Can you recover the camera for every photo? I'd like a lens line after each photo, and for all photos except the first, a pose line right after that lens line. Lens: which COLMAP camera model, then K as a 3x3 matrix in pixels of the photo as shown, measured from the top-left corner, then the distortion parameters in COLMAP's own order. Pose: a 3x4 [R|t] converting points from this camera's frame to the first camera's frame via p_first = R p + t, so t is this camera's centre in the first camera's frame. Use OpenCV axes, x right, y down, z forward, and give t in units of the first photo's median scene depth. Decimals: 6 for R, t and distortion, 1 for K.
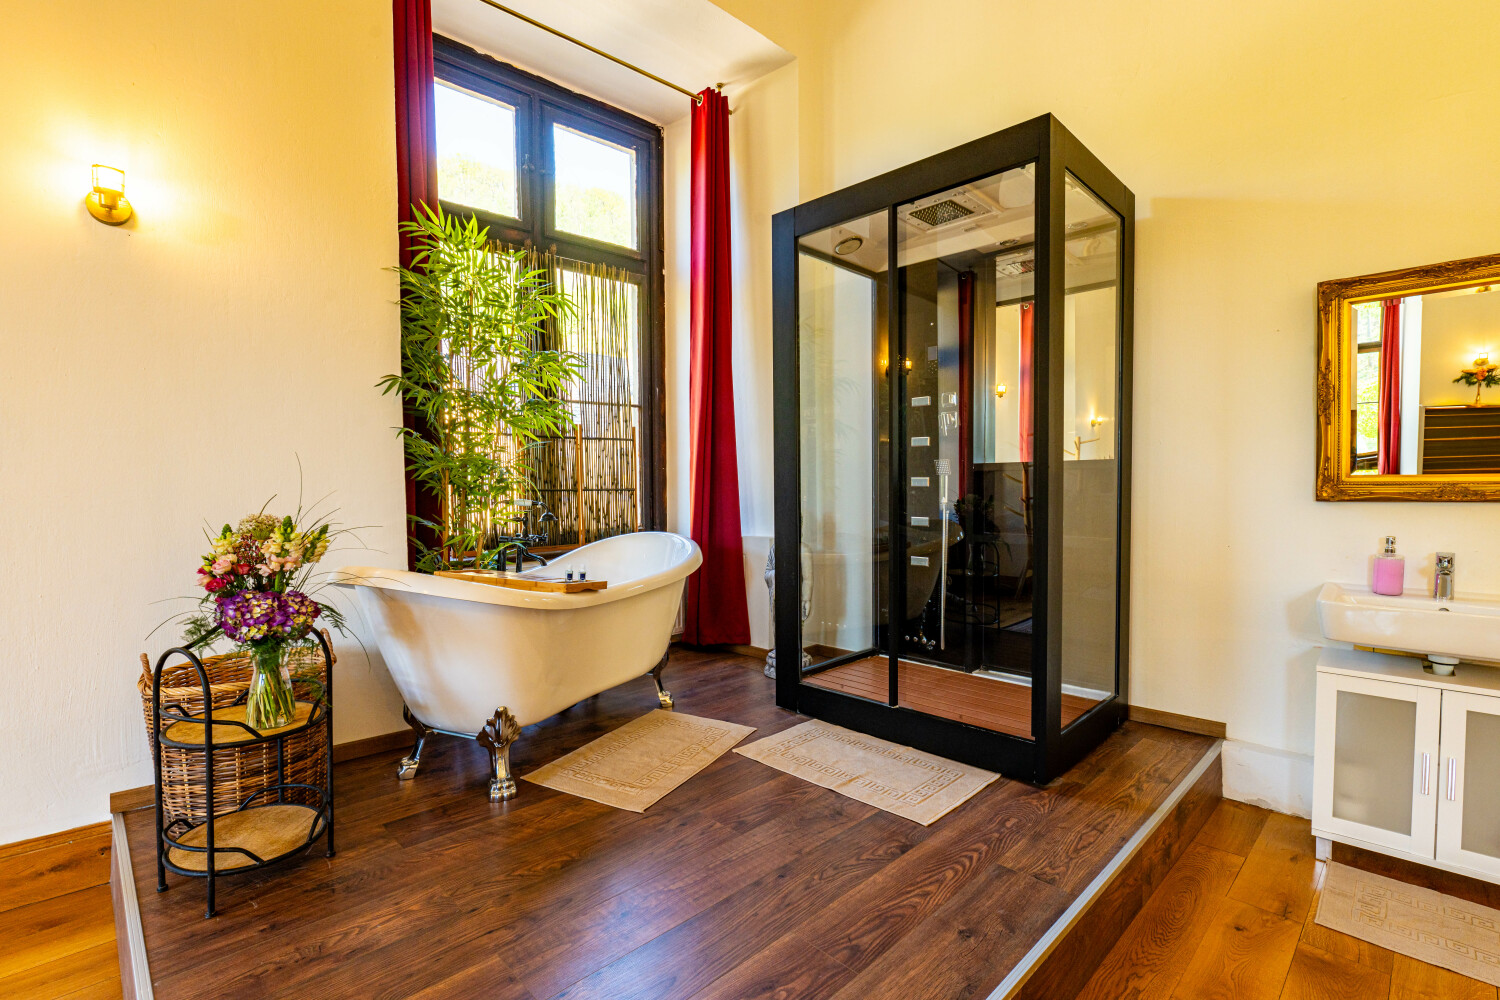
lens RADIAL K [[674.1, 0, 750.0], [0, 674.1, 500.0], [0, 0, 1]] dist [-0.001176, -0.000168]
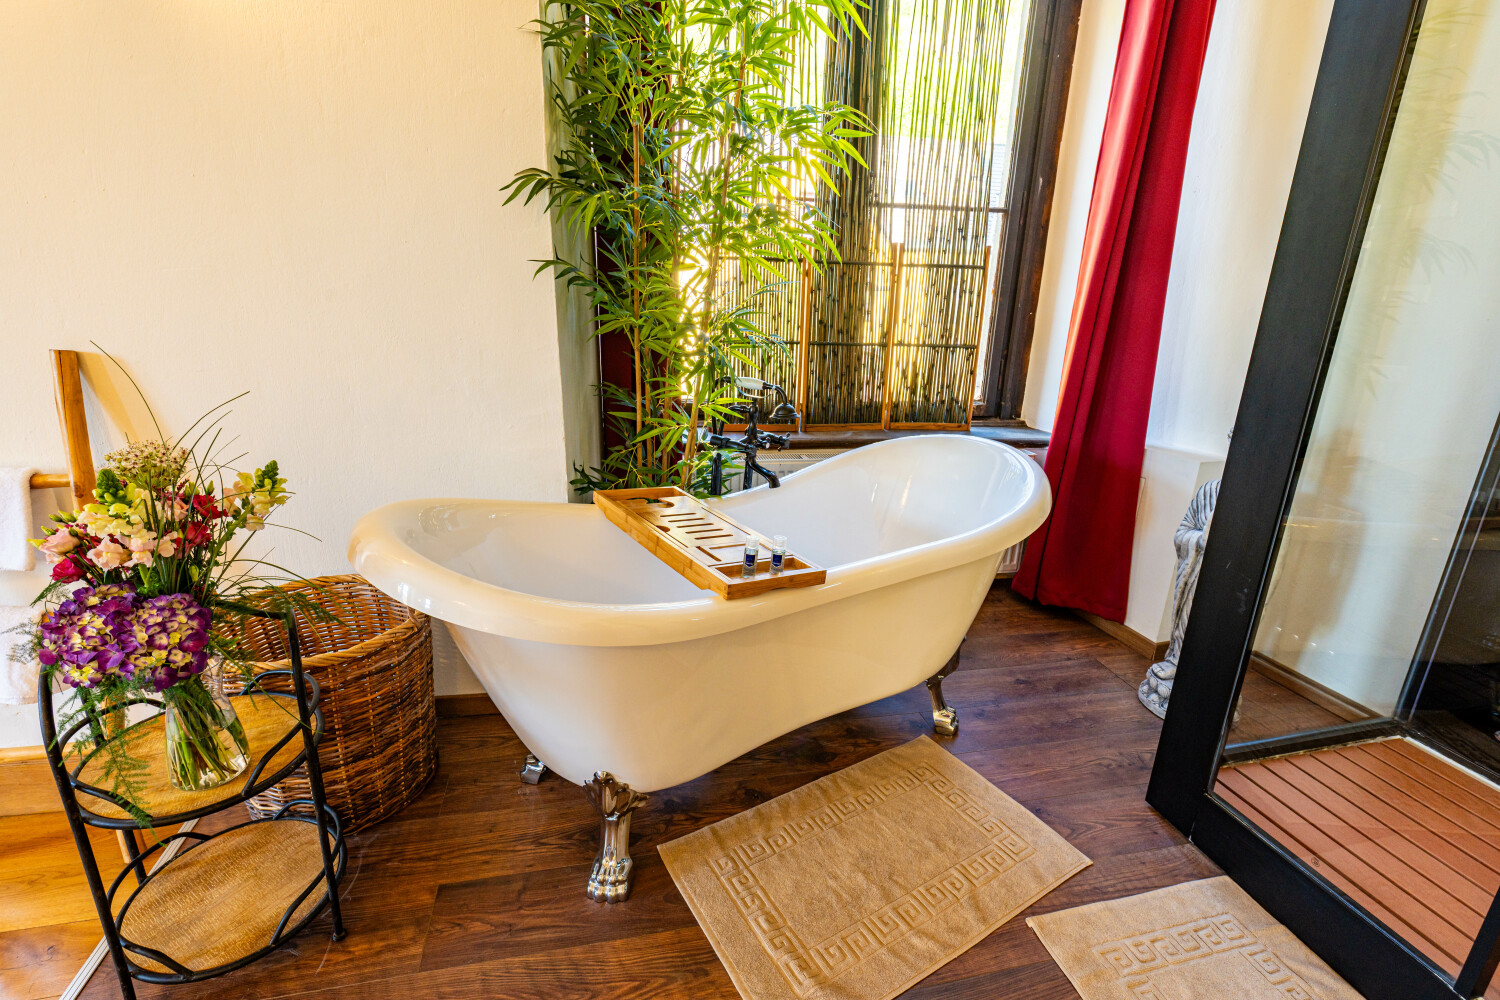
lens RADIAL K [[674.1, 0, 750.0], [0, 674.1, 500.0], [0, 0, 1]] dist [-0.001176, -0.000168]
pose [[0.849426, 0.183874, -0.494637, -0.006275], [-0.046939, 0.959943, 0.276236, -0.049316], [0.525616, -0.211424, 0.824031, 0.349569]]
